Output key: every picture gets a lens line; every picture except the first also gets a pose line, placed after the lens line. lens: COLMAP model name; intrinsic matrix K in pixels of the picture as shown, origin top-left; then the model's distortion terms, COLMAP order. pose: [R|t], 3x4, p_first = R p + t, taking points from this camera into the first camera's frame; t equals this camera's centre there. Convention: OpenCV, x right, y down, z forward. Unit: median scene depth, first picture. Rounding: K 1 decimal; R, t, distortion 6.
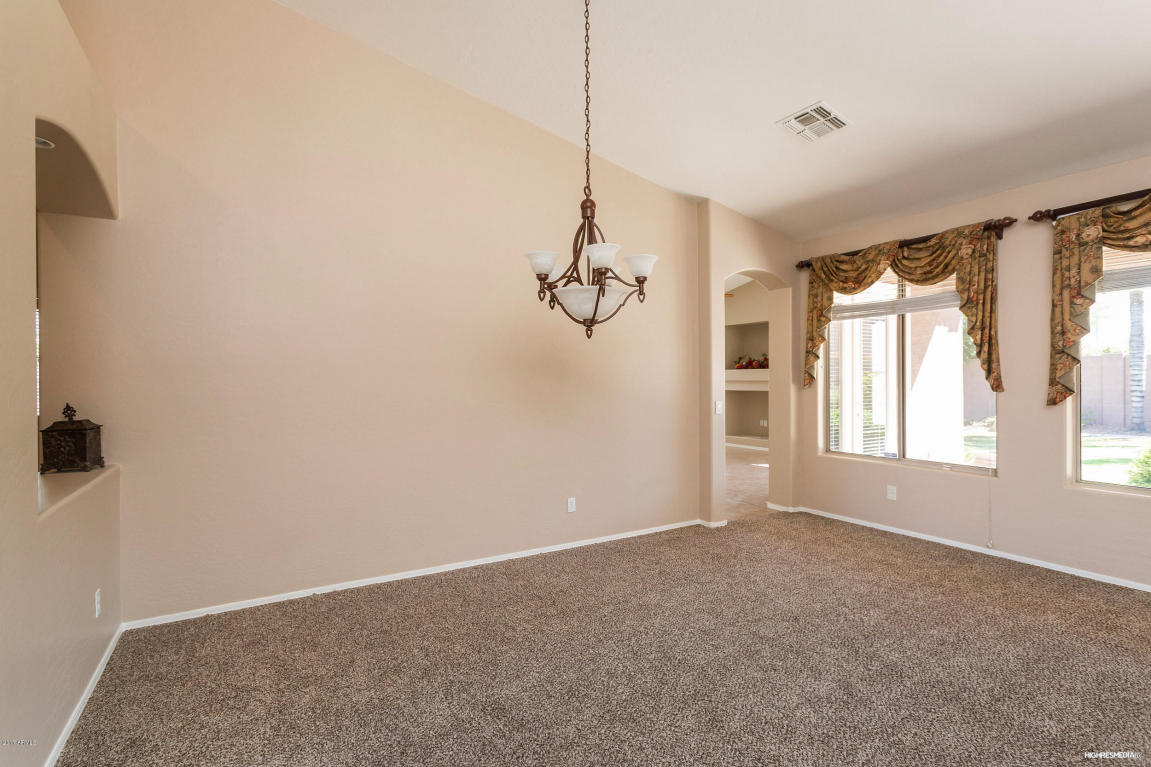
lens RADIAL K [[550.6, 0, 573.5], [0, 550.6, 382.8], [0, 0, 1]] dist [0.001864, 0.000318]
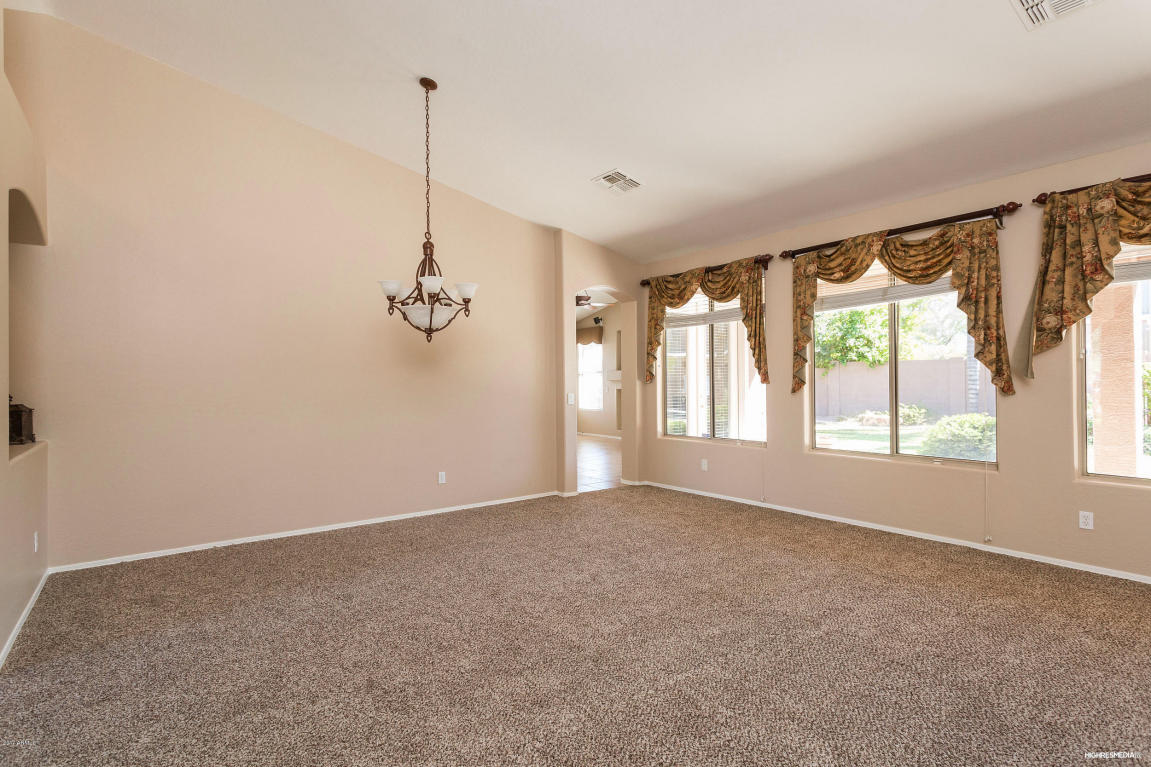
lens RADIAL K [[558.1, 0, 573.7], [0, 558.1, 378.4], [0, 0, 1]] dist [0.003157, 0.000948]
pose [[0.992574, -0.001870, 0.121624, 0.155376], [0.003515, 0.999905, -0.013311, 0.021141], [-0.121588, 0.013640, 0.992487, -0.306315]]
